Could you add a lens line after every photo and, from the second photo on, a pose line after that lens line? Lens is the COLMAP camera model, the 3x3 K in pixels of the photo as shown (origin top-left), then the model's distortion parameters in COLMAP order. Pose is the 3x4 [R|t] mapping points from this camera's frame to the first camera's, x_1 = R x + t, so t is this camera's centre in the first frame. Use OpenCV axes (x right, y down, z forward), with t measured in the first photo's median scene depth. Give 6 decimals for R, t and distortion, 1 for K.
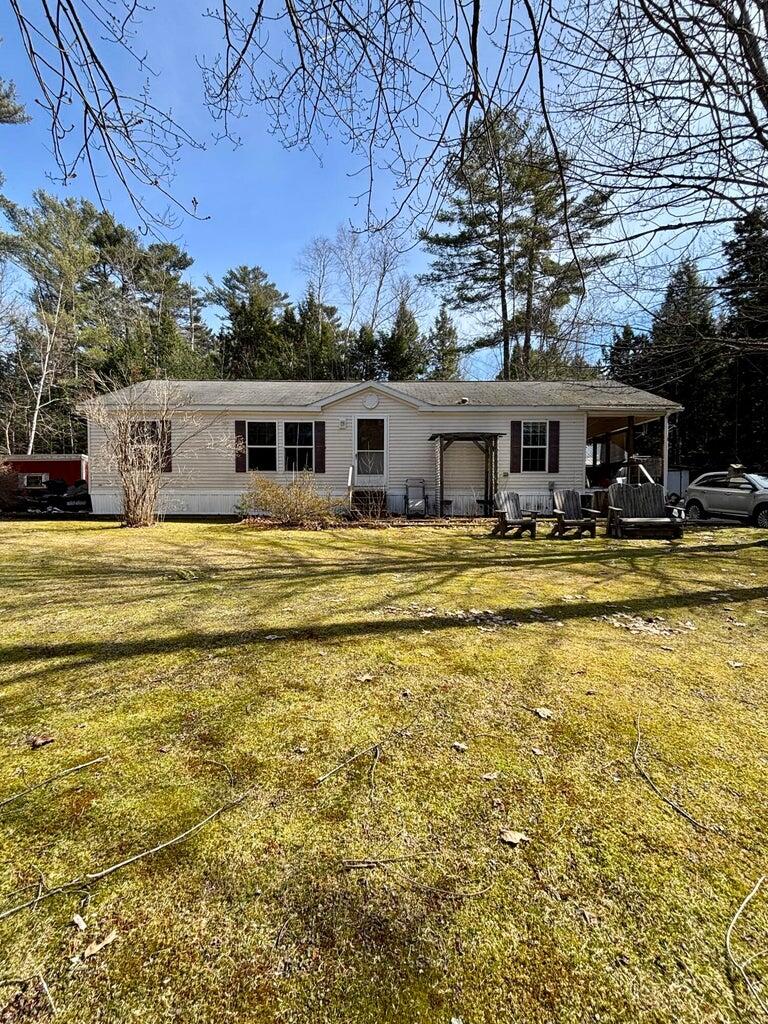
lens RADIAL K [[477.8, 0, 384.0], [0, 477.8, 512.0], [0, 0, 1]] dist [0.003553, 0.000023]
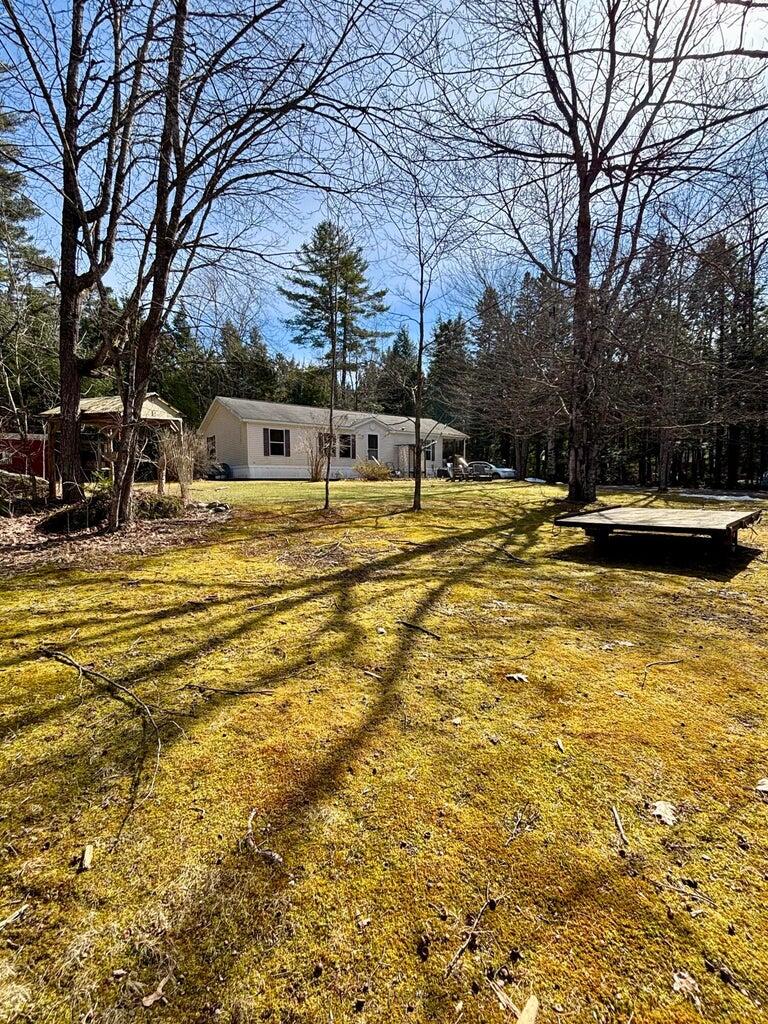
lens RADIAL K [[477.8, 0, 384.0], [0, 477.8, 512.0], [0, 0, 1]] dist [0.003553, 0.000023]
pose [[0.789569, -0.048630, 0.611732, -1.330383], [0.023389, 0.998516, 0.049190, 0.052236], [-0.613216, -0.024531, 0.789535, -0.760535]]
